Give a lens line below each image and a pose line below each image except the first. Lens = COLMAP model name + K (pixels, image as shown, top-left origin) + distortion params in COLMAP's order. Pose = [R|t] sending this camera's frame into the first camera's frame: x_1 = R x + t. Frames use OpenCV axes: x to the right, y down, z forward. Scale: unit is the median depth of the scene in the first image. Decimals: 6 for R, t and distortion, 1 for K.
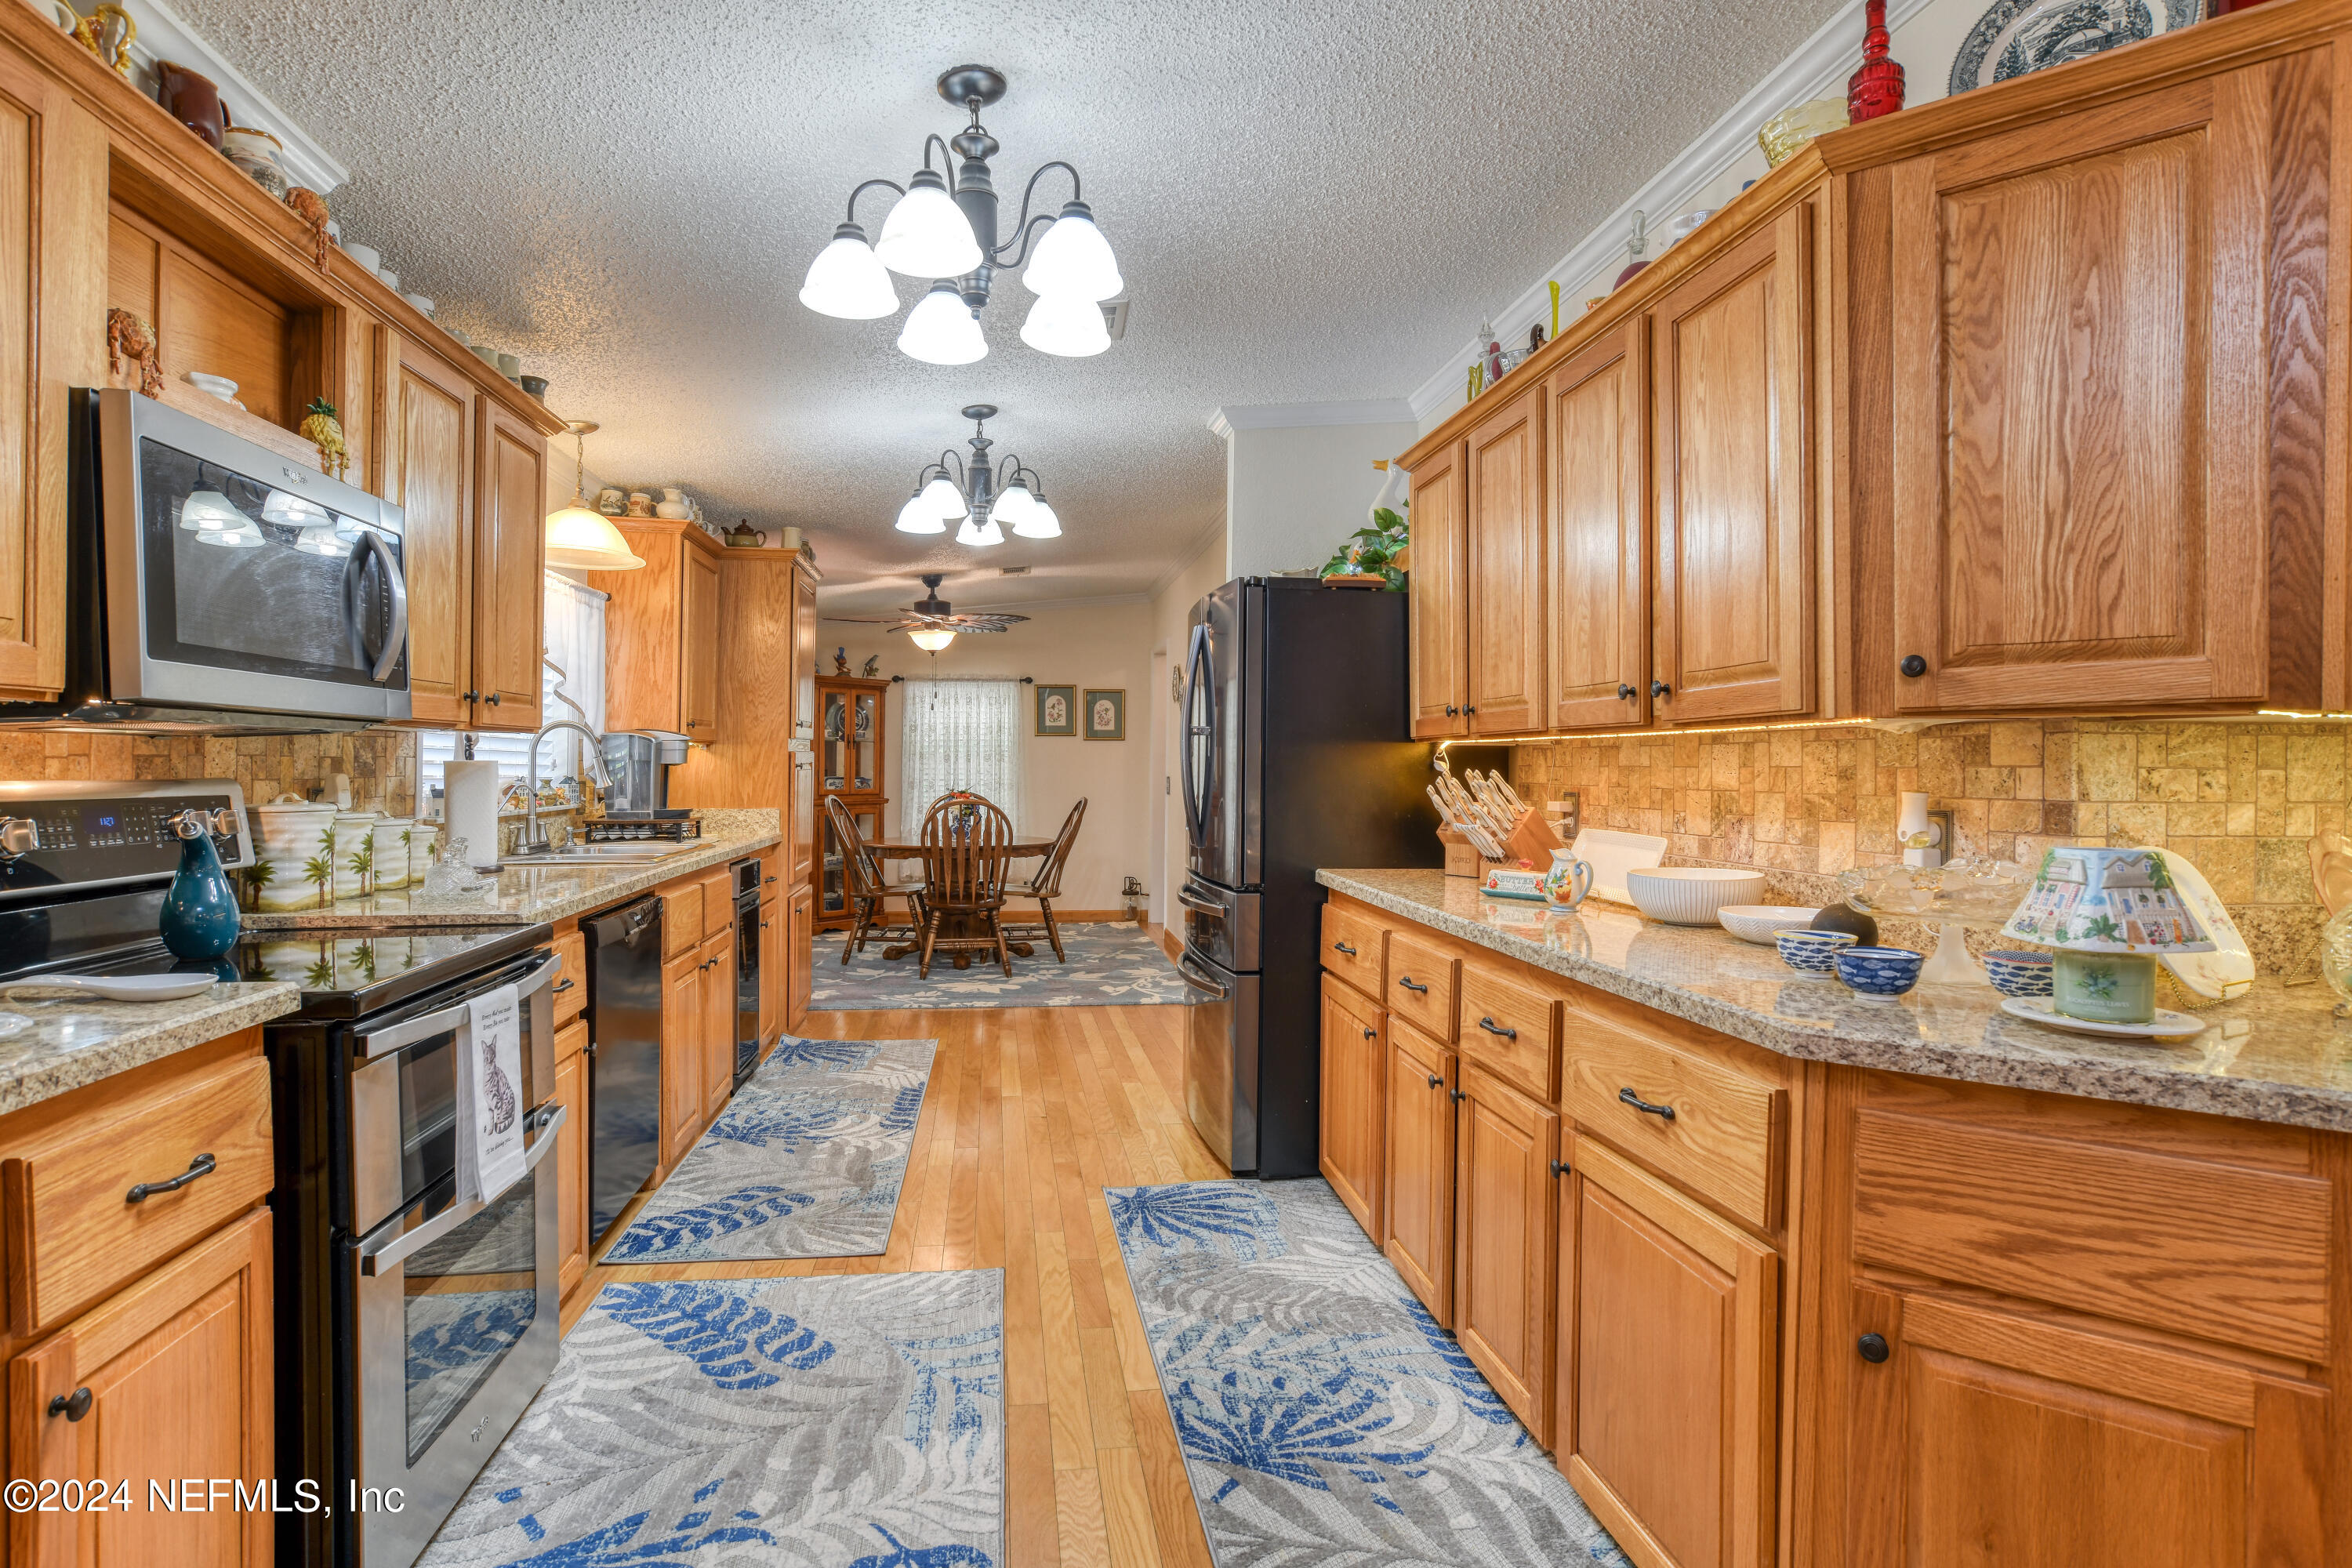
lens RADIAL K [[1221.3, 0, 1181.8], [0, 1221.3, 774.7], [0, 0, 1]] dist [-0.043650, 0.029197]
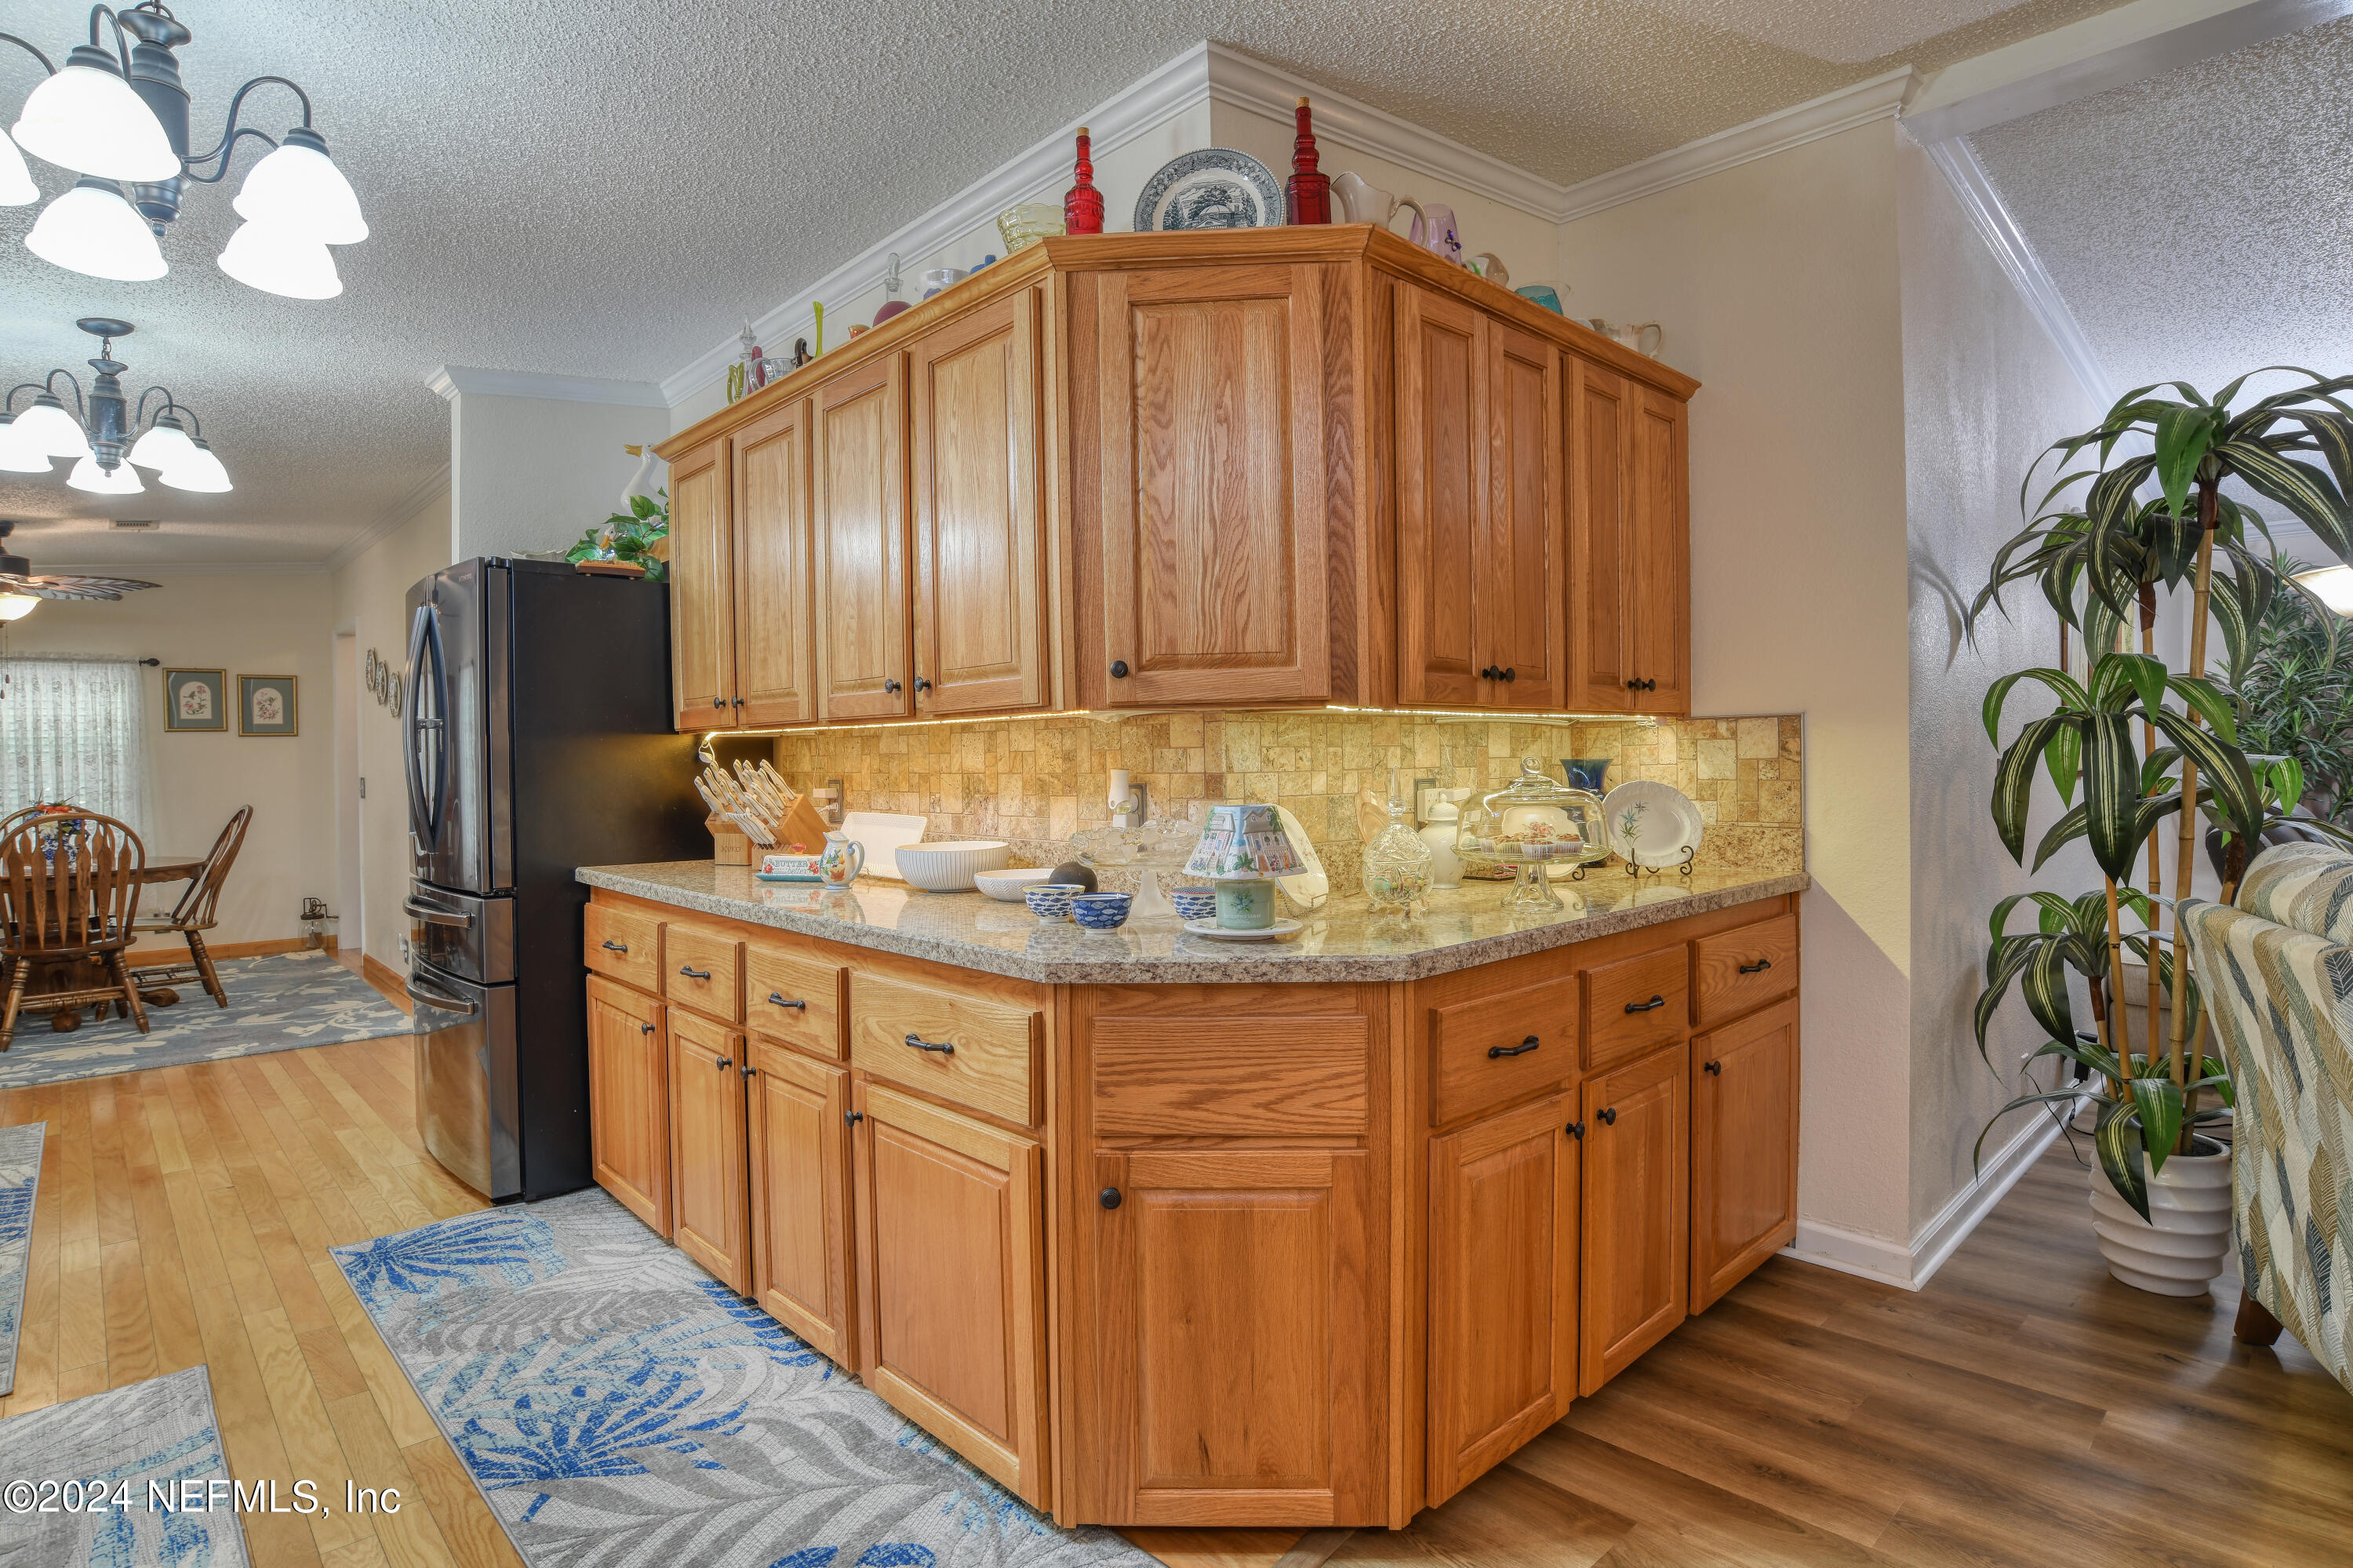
lens RADIAL K [[1225.3, 0, 1174.9], [0, 1225.3, 773.8], [0, 0, 1]] dist [-0.023355, 0.000496]
pose [[0.822644, -0.026654, 0.567932, -0.061786], [0.023484, 0.999641, 0.012898, 0.003625], [-0.568072, 0.002727, 0.822974, -0.072908]]
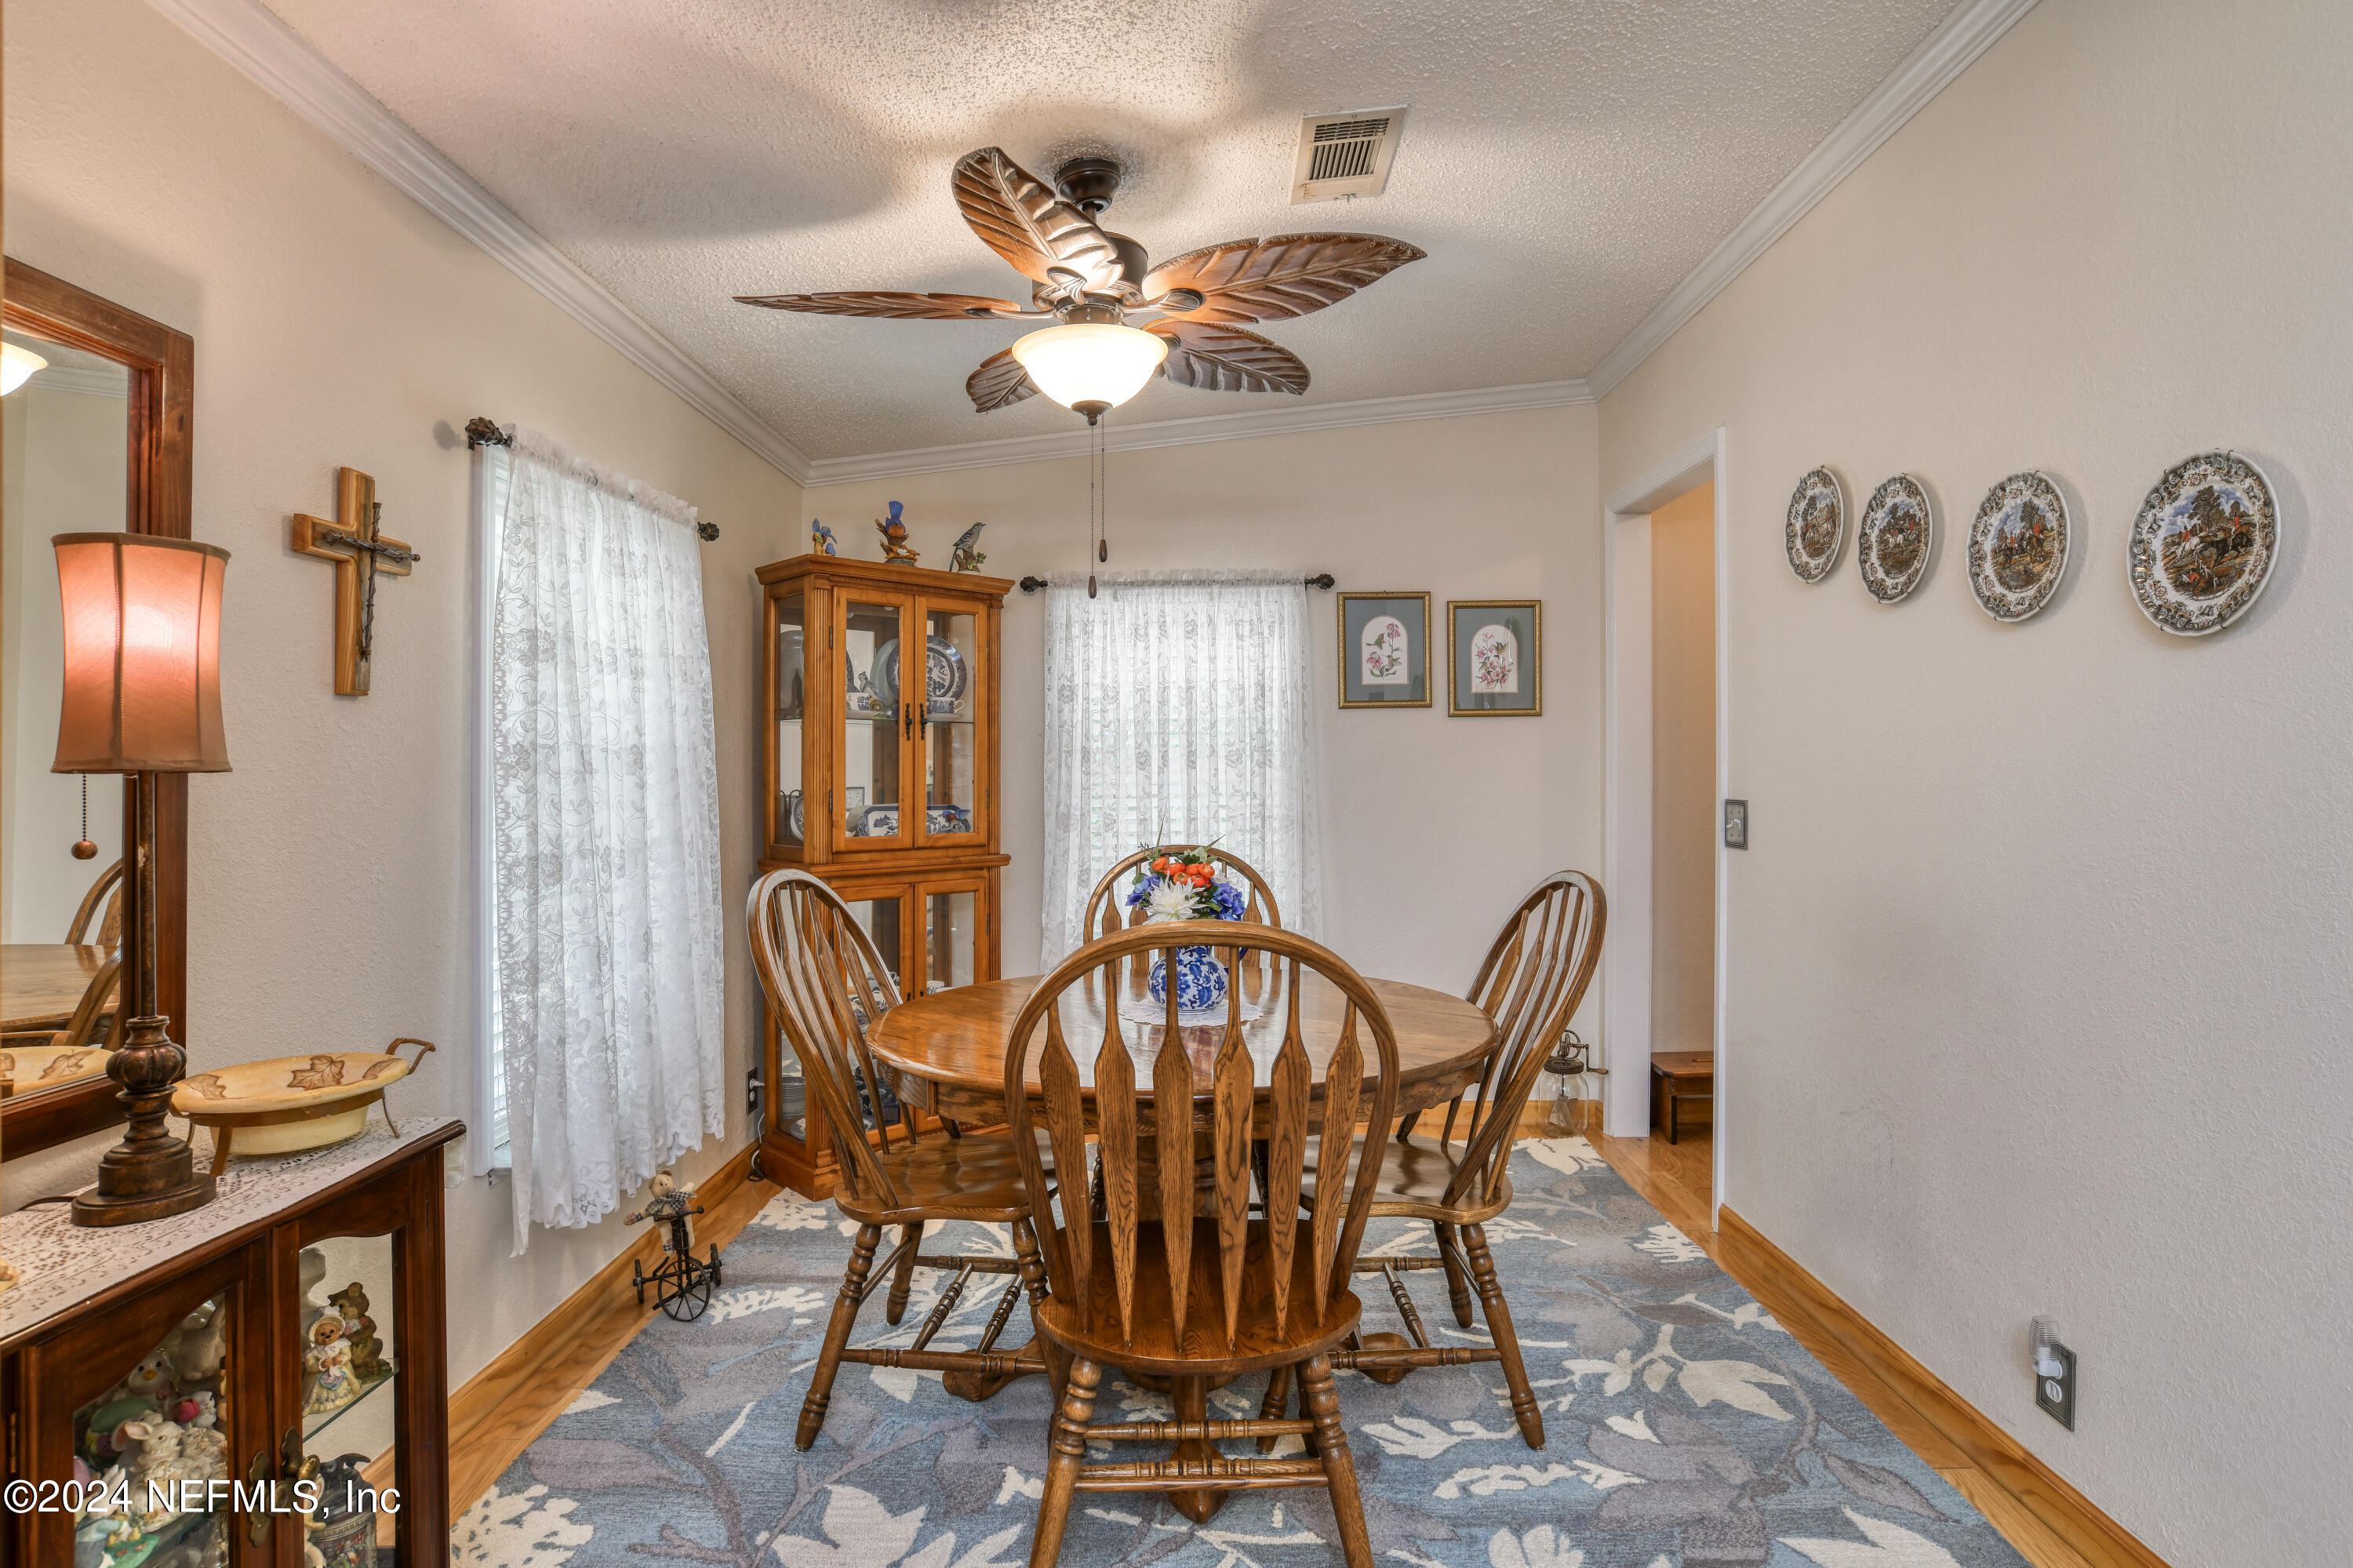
lens RADIAL K [[1221.9, 0, 1182.3], [0, 1221.9, 774.7], [0, 0, 1]] dist [-0.043650, 0.029197]
pose [[0.986958, -0.012406, -0.160498, -0.264186], [0.010487, 0.999863, -0.012794, -0.006289], [0.160635, 0.010944, 0.986953, 1.387813]]
